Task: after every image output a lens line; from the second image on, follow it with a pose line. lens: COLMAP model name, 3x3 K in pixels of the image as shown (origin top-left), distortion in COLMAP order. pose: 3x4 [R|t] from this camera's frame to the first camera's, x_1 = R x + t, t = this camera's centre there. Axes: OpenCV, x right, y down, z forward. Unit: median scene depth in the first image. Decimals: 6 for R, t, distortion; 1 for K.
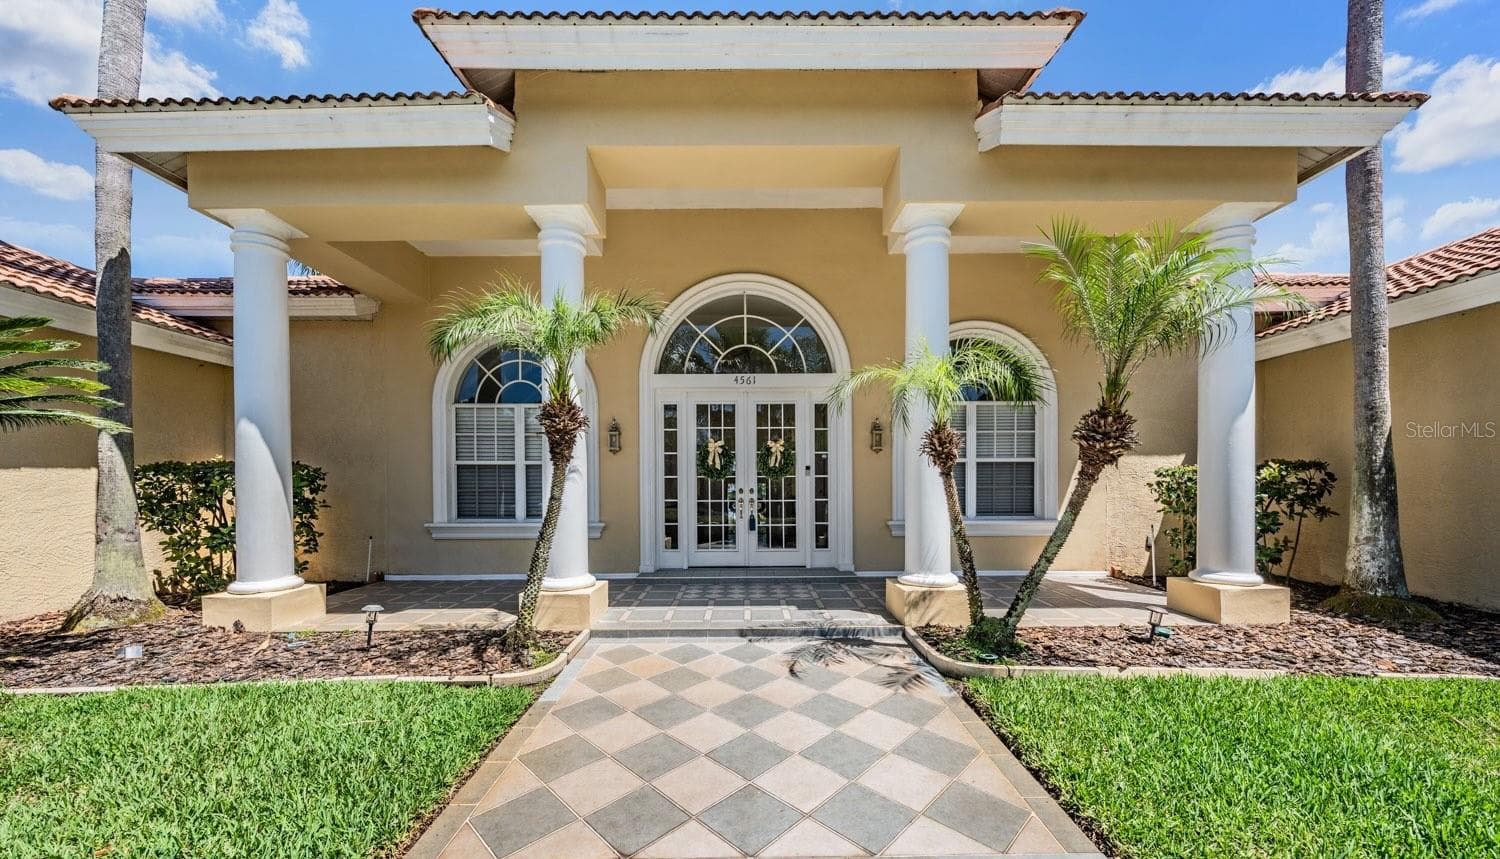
lens RADIAL K [[1018.9, 0, 754.1], [0, 1018.9, 501.2], [0, 0, 1]] dist [-0.004382, -0.001175]
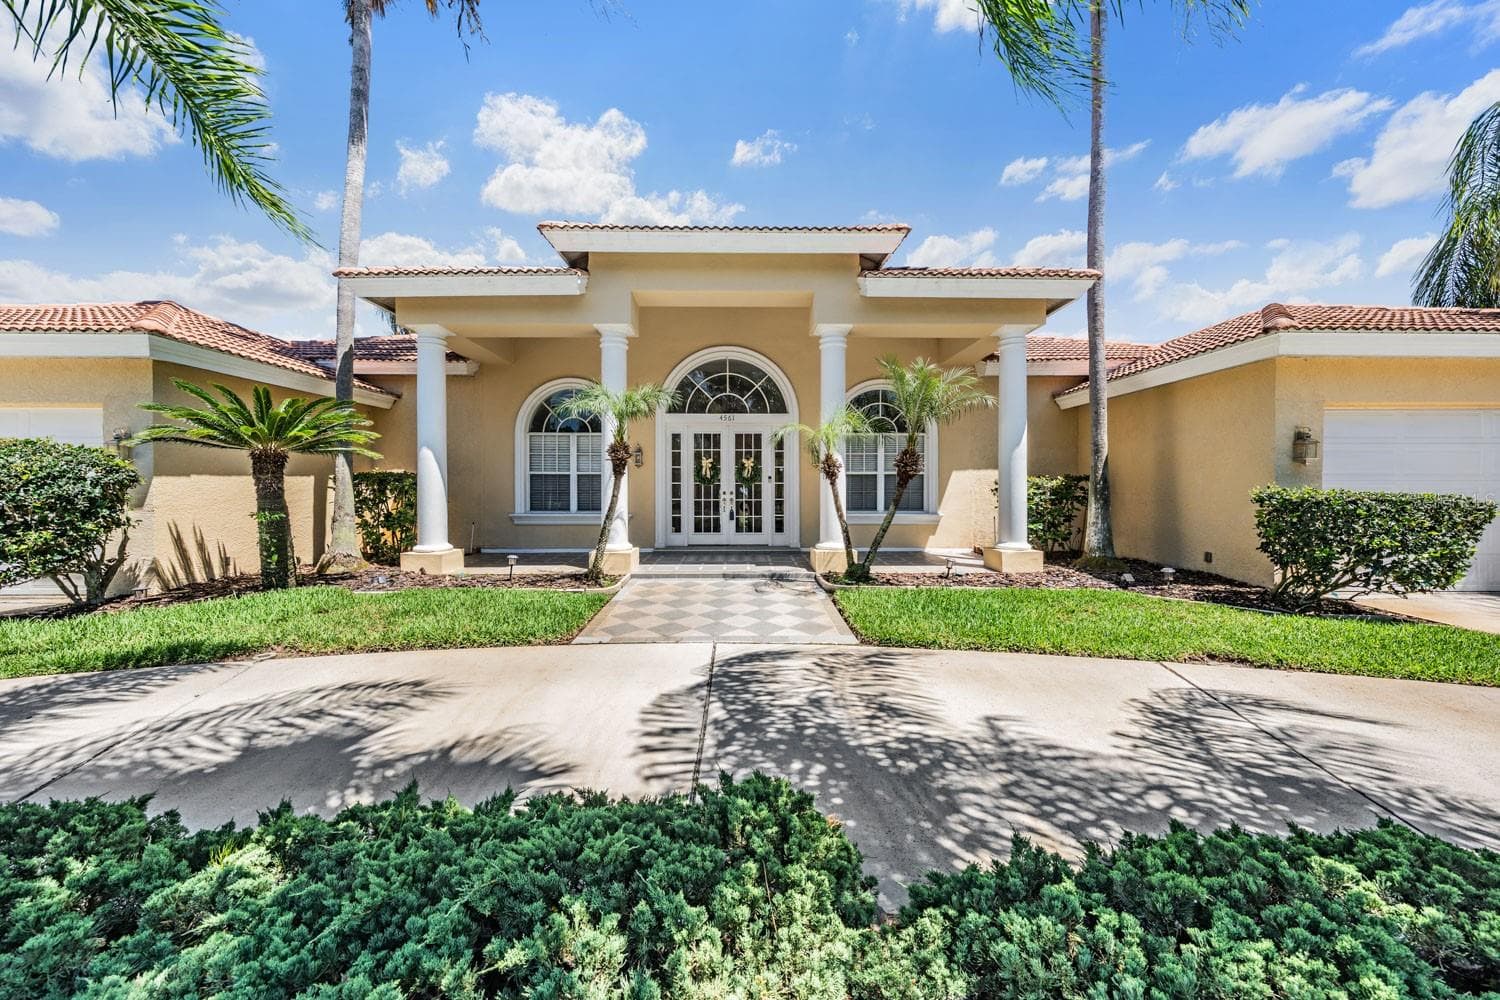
lens RADIAL K [[955.0, 0, 750.0], [0, 955.0, 500.0], [0, 0, 1]] dist [0.000947, 0.000021]
pose [[0.999981, 0.004992, 0.003534, 0.021048], [-0.004978, 0.999980, -0.004018, 0.005628], [-0.003554, 0.004001, 0.999986, -0.401581]]
